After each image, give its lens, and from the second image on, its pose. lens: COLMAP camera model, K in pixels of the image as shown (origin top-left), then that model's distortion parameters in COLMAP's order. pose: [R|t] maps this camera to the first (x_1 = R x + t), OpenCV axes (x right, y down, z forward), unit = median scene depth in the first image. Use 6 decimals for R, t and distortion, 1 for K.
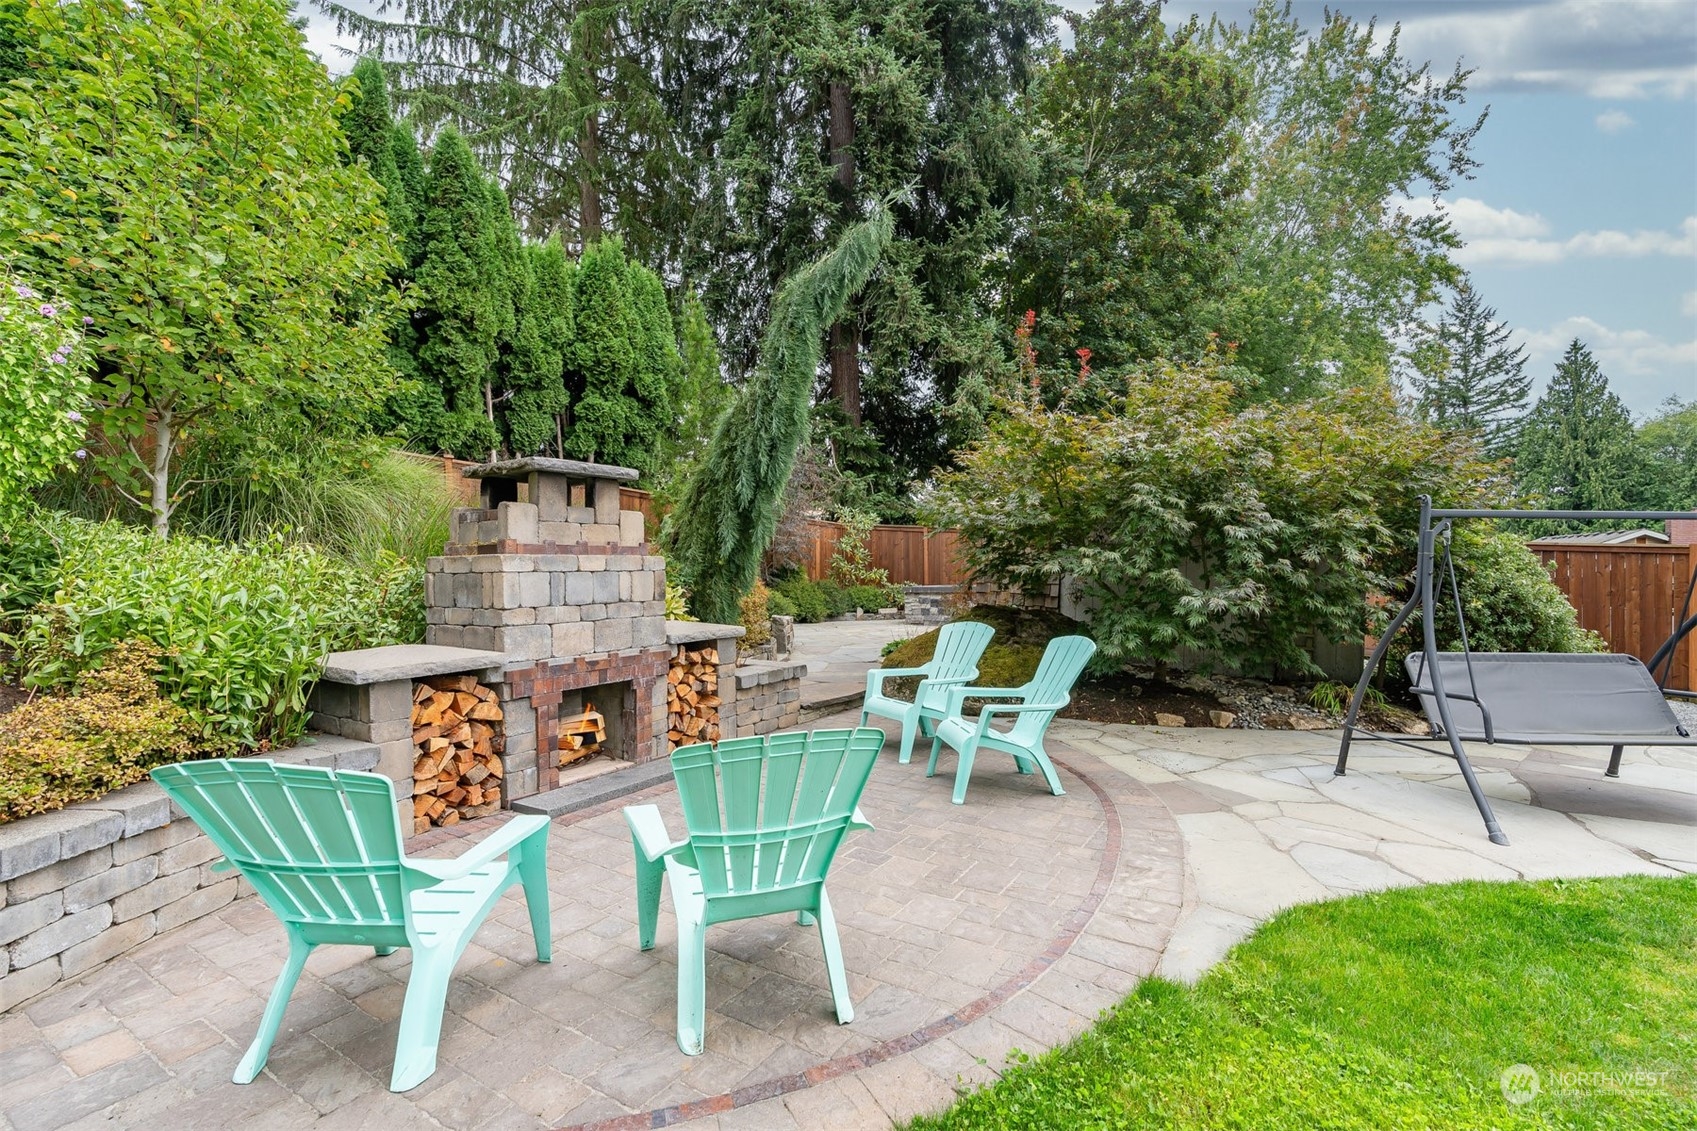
lens RADIAL K [[772.5, 0, 848.5], [0, 772.5, 565.5], [0, 0, 1]] dist [-0.002821, -0.000018]
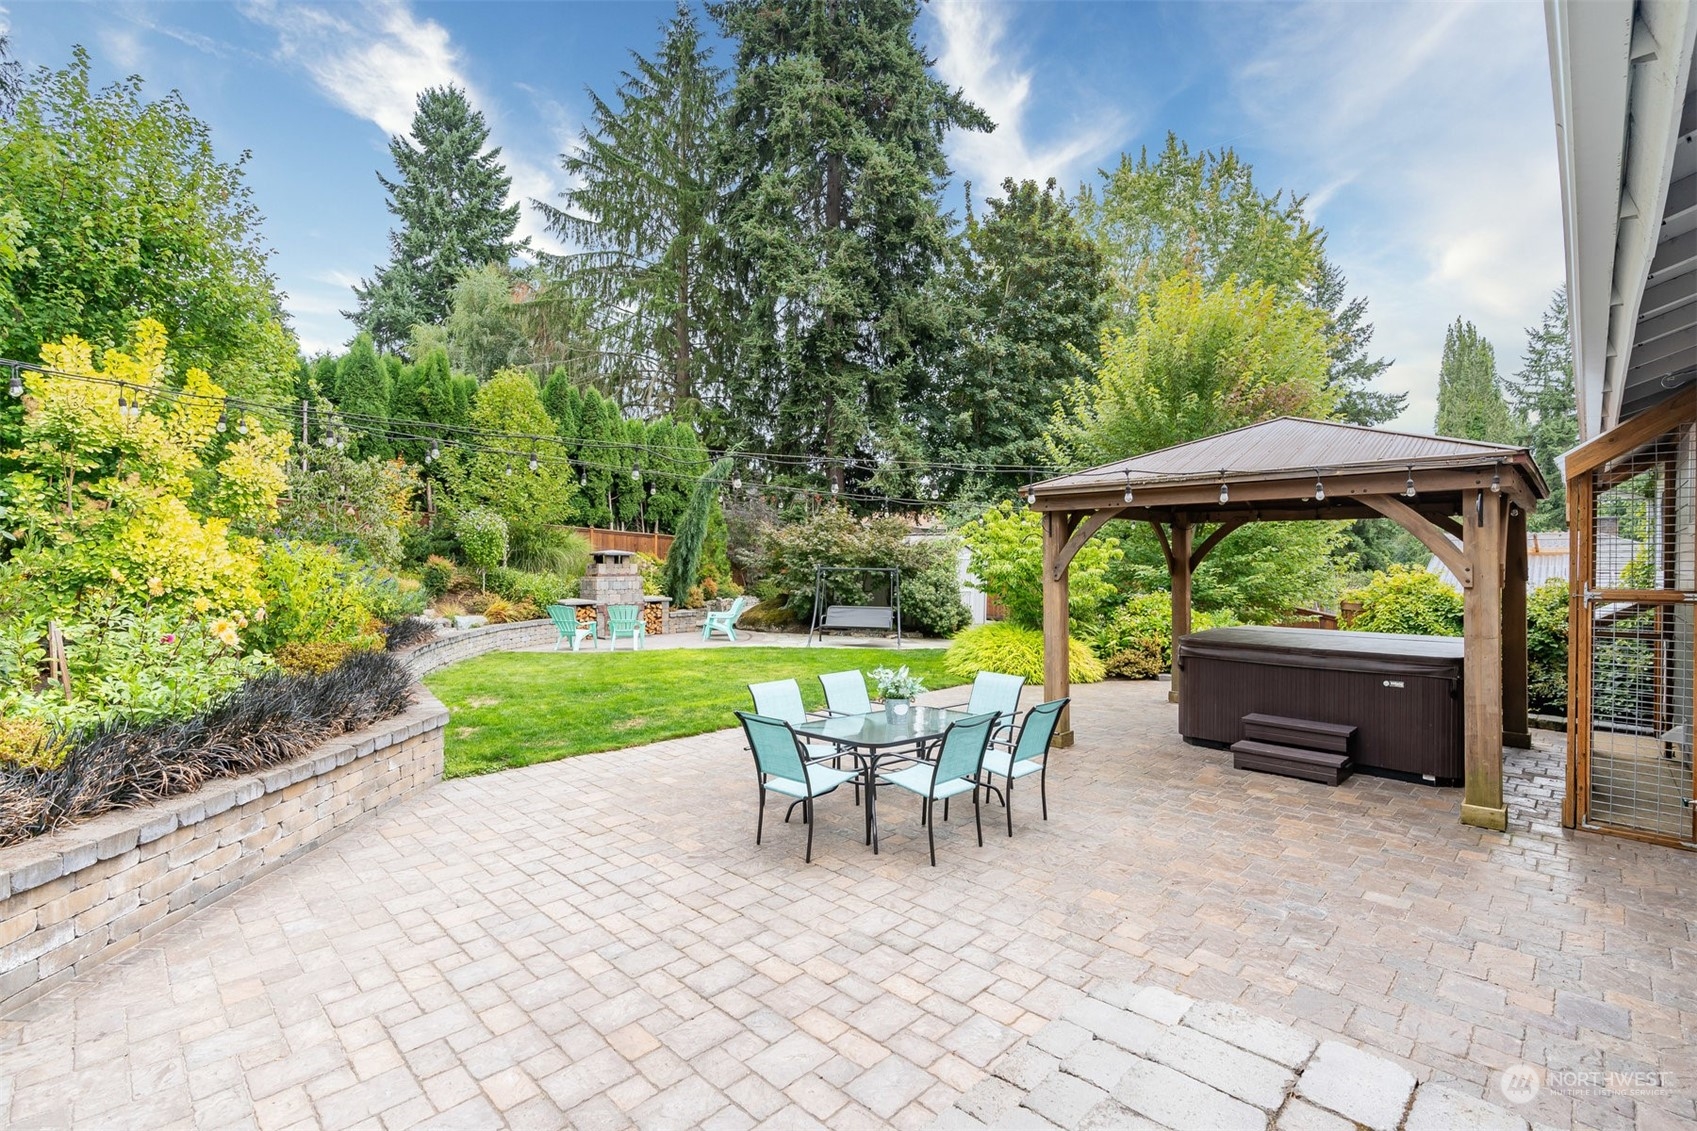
lens RADIAL K [[772.5, 0, 848.5], [0, 772.5, 565.5], [0, 0, 1]] dist [-0.002821, -0.000018]
pose [[0.984089, 0.004227, -0.177628, 1.071574], [-0.003588, 0.999986, 0.003919, -0.064956], [0.177642, -0.003220, 0.984090, -1.878817]]
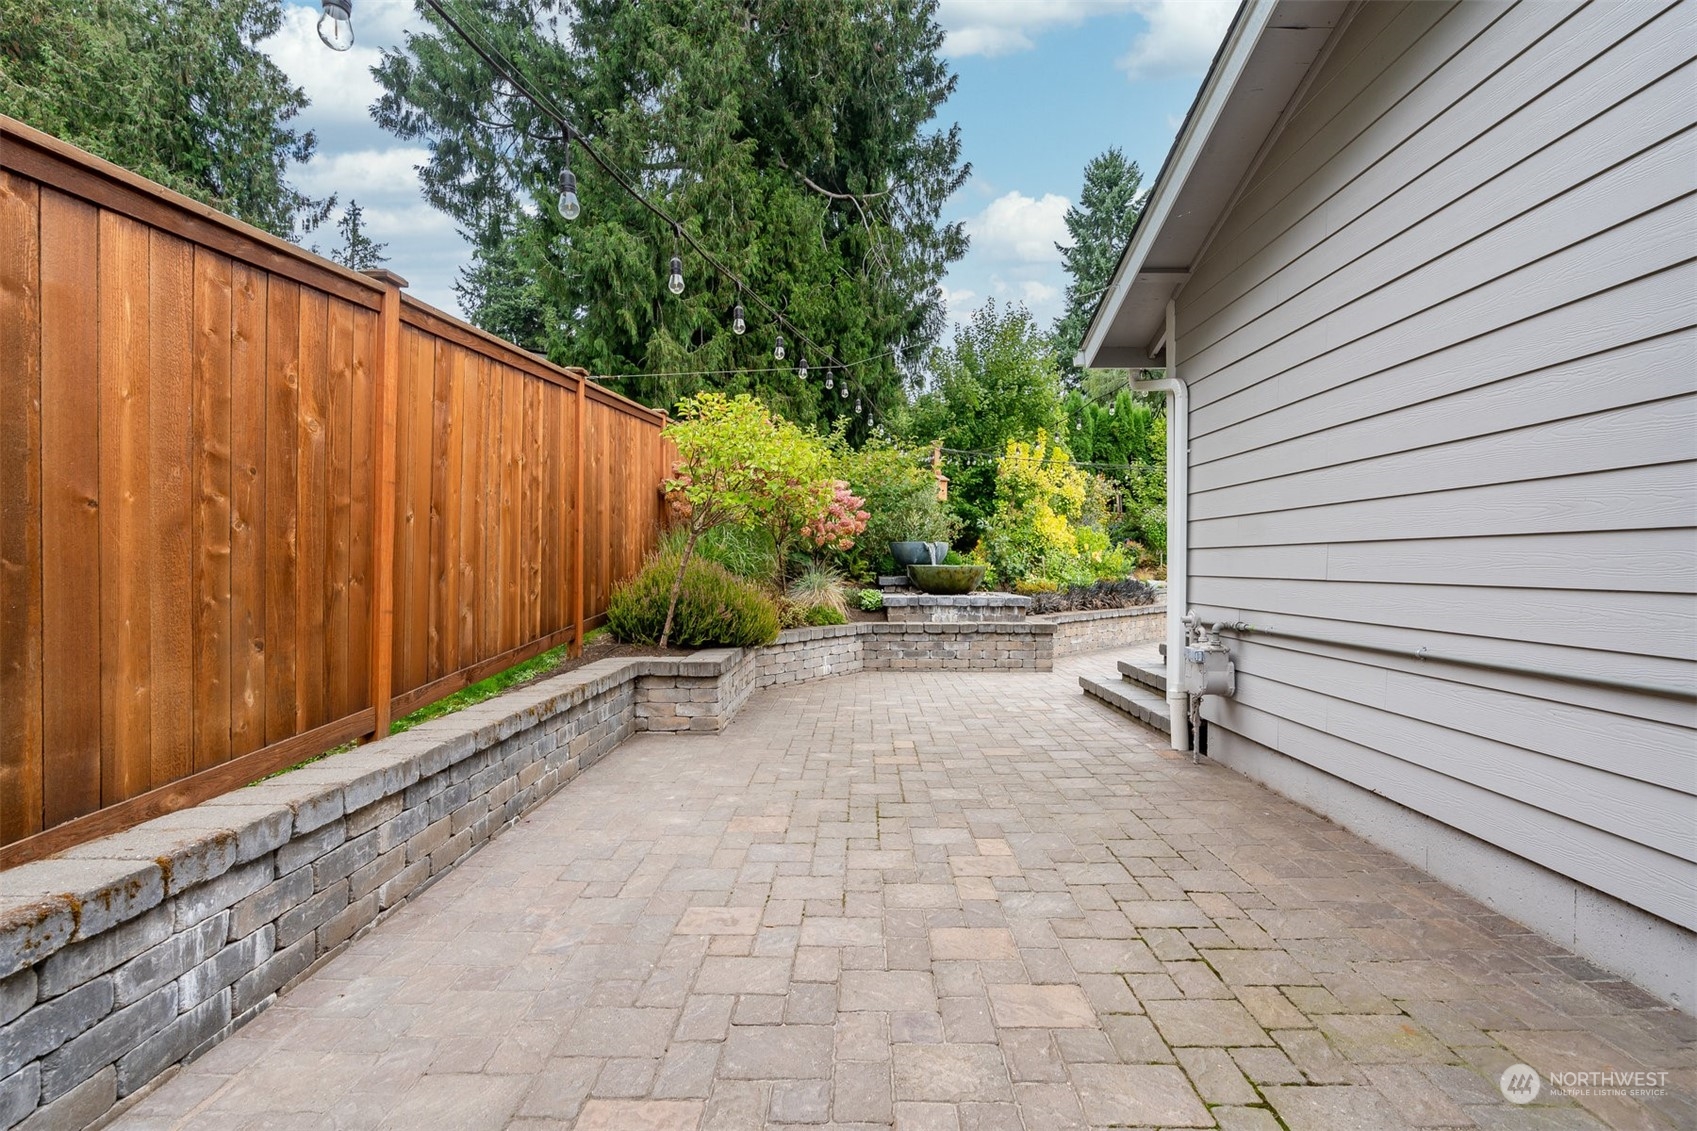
lens RADIAL K [[772.5, 0, 848.5], [0, 772.5, 565.5], [0, 0, 1]] dist [-0.002821, -0.000018]
pose [[0.568249, 0.003216, -0.822850, 1.636652], [0.001460, 0.999987, 0.004917, 0.029876], [0.822855, -0.003995, 0.568237, -2.991527]]
